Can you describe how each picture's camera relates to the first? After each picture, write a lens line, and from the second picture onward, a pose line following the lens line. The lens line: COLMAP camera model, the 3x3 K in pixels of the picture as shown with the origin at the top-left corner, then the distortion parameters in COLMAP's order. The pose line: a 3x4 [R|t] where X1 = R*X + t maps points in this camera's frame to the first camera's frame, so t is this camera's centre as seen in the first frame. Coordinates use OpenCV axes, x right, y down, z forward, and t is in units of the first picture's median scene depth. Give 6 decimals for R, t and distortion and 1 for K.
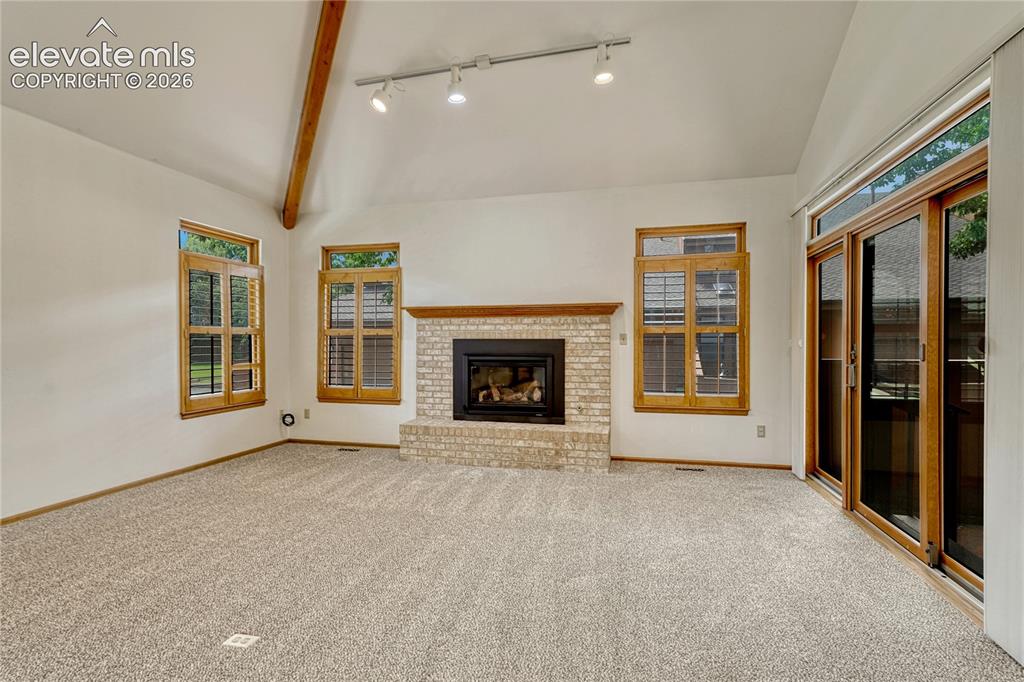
lens RADIAL K [[494.5, 0, 511.1], [0, 494.5, 346.4], [0, 0, 1]] dist [0.003866, 0.000159]
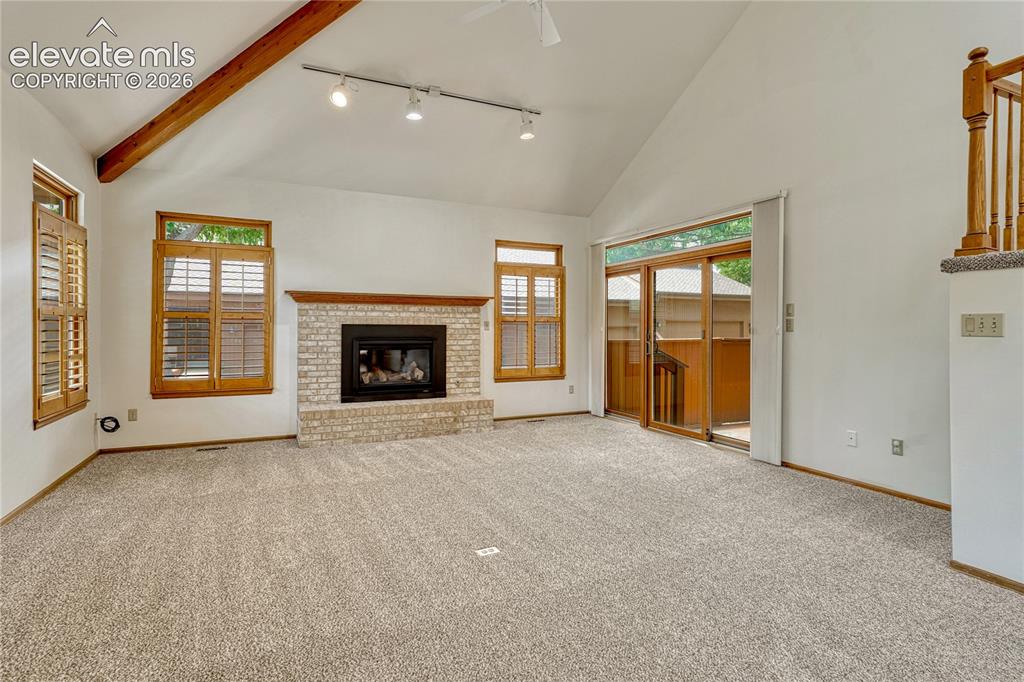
lens RADIAL K [[508.4, 0, 509.6], [0, 508.4, 328.2], [0, 0, 1]] dist [0.003961, 0.000187]
pose [[0.771970, 0.003749, 0.635648, -0.549761], [0.000611, 0.999978, -0.006639, 0.000219], [-0.635659, 0.005514, 0.771951, -0.040213]]
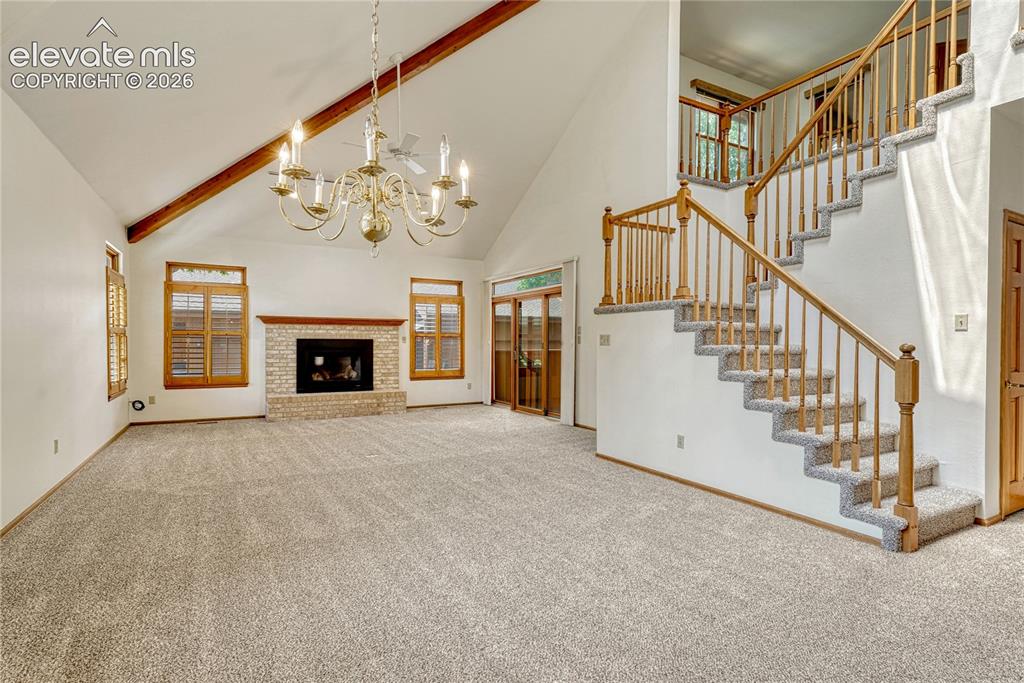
lens RADIAL K [[516.1, 0, 513.2], [0, 516.1, 350.0], [0, 0, 1]] dist [0.001698, 0.000378]
pose [[0.726061, -0.007123, 0.687594, -0.749699], [0.000867, 0.999955, 0.009444, 0.004780], [-0.687630, -0.006261, 0.726034, -0.597173]]
